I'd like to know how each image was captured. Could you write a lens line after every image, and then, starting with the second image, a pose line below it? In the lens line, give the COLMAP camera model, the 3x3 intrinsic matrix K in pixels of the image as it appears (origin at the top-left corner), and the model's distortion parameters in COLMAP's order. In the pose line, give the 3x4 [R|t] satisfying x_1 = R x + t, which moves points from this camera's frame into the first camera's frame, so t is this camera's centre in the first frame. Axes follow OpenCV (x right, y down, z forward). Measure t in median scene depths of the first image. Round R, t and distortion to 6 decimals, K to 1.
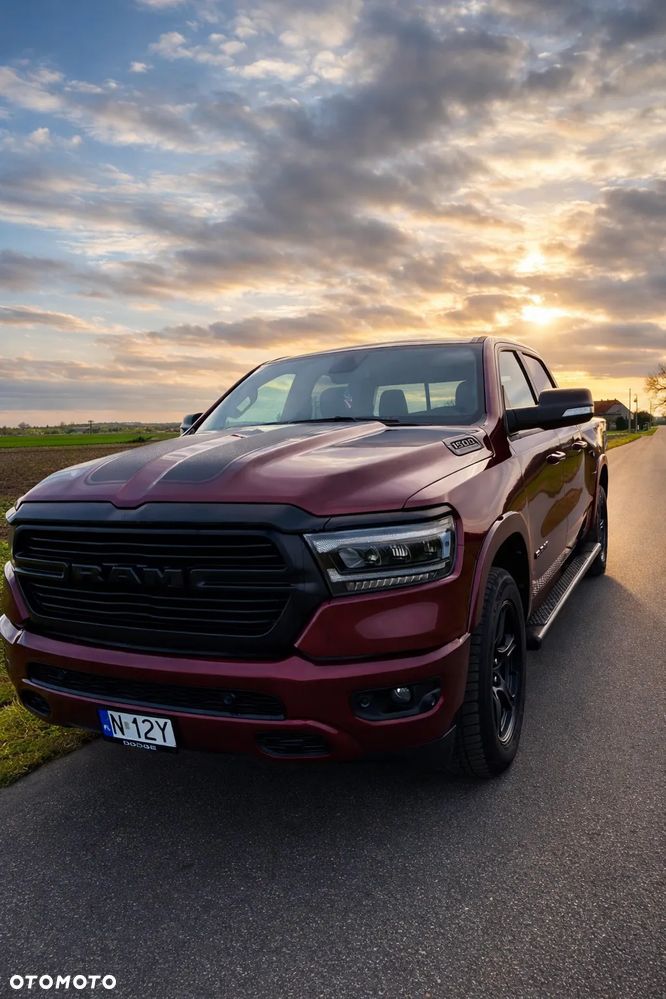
lens RADIAL K [[689.6, 0, 333.0], [0, 689.6, 499.5], [0, 0, 1]] dist [0.006761, 0.000831]
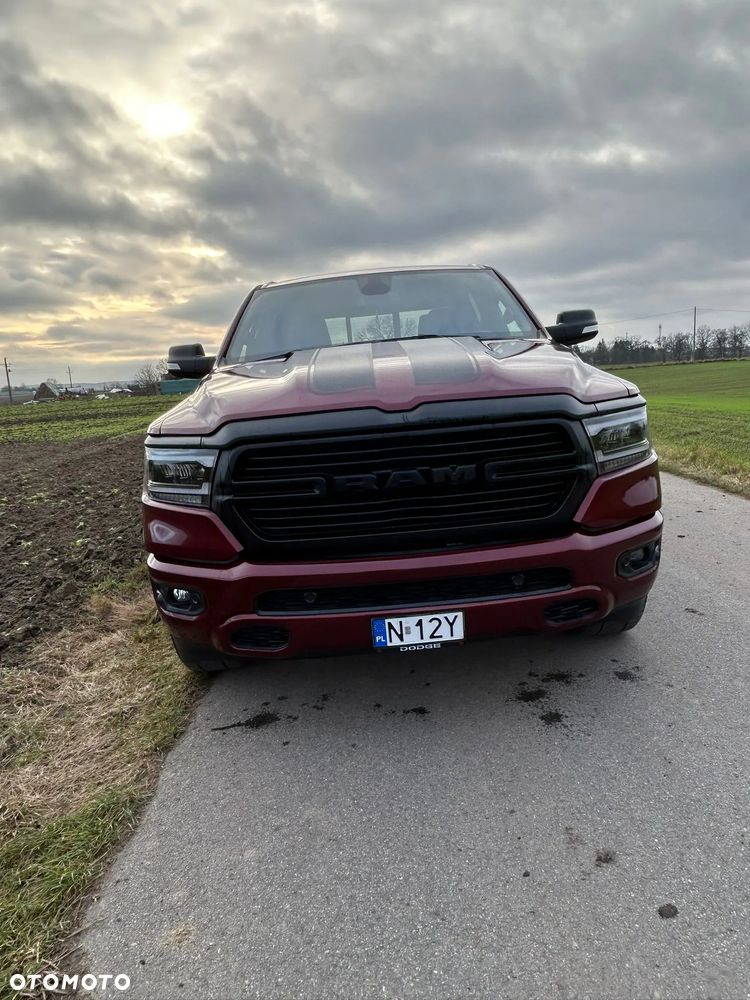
lens RADIAL K [[698.0, 0, 380.0], [0, 698.0, 497.7], [0, 0, 1]] dist [0.012656, -0.017302]
pose [[0.898354, -0.109540, 0.425395, -0.810553], [0.086328, 0.993550, 0.073531, 0.062819], [-0.430706, -0.029333, 0.902016, 0.117040]]
